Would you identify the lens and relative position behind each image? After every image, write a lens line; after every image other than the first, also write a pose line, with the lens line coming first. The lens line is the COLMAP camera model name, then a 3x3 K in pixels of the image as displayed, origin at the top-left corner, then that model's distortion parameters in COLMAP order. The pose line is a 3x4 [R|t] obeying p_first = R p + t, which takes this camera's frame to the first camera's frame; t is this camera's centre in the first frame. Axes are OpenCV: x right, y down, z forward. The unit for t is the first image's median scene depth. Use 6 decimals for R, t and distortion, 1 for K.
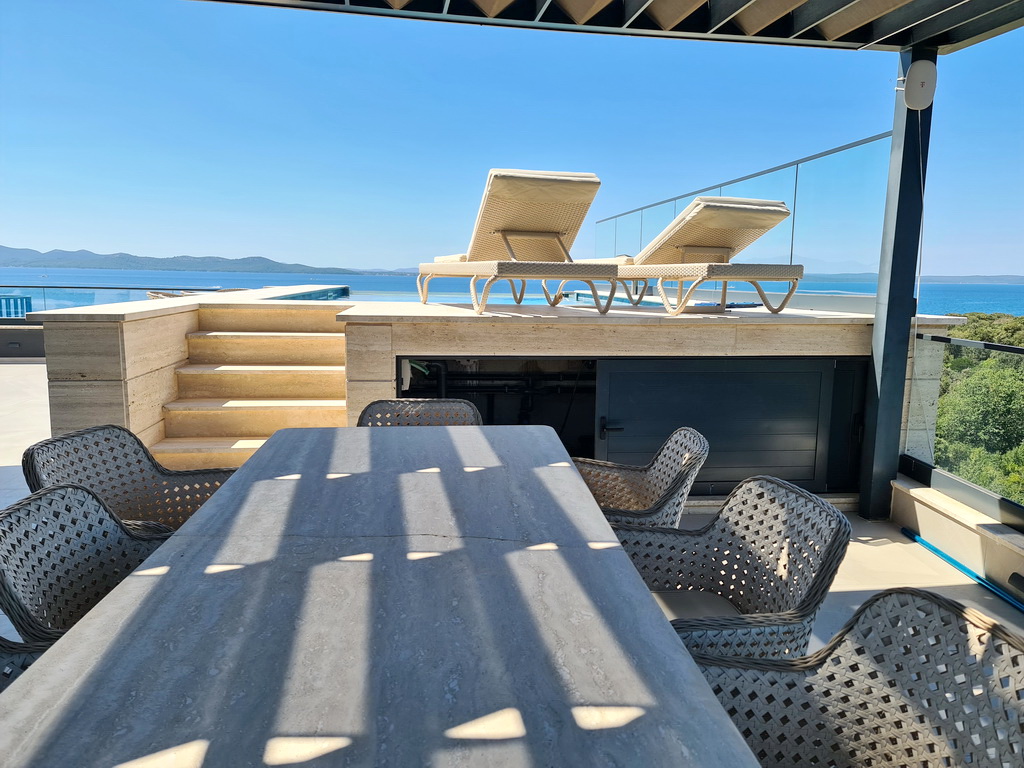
lens RADIAL K [[745.9, 0, 511.3], [0, 745.9, 386.4], [0, 0, 1]] dist [0.082860, -0.071186]
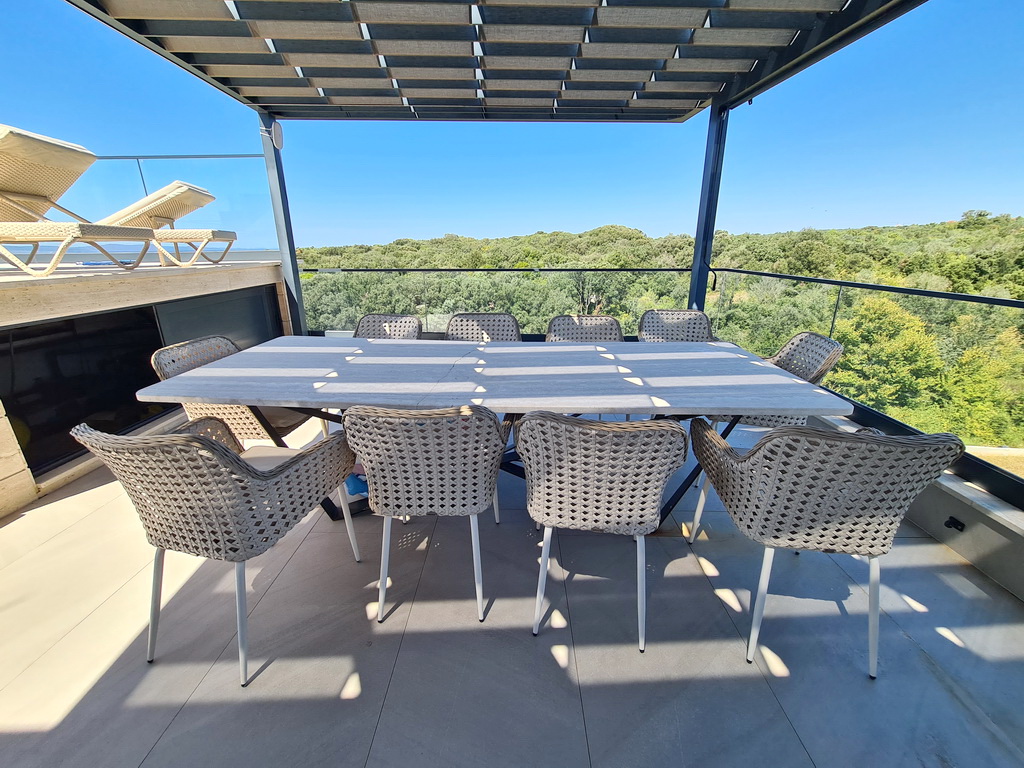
lens RADIAL K [[419.1, 0, 508.3], [0, 419.1, 379.8], [0, 0, 1]] dist [-0.001028, -0.000655]
pose [[0.134756, -0.317030, 0.938793, -0.544203], [0.153309, 0.942697, 0.296342, -0.035858], [-0.978947, 0.103991, 0.175638, 0.292766]]
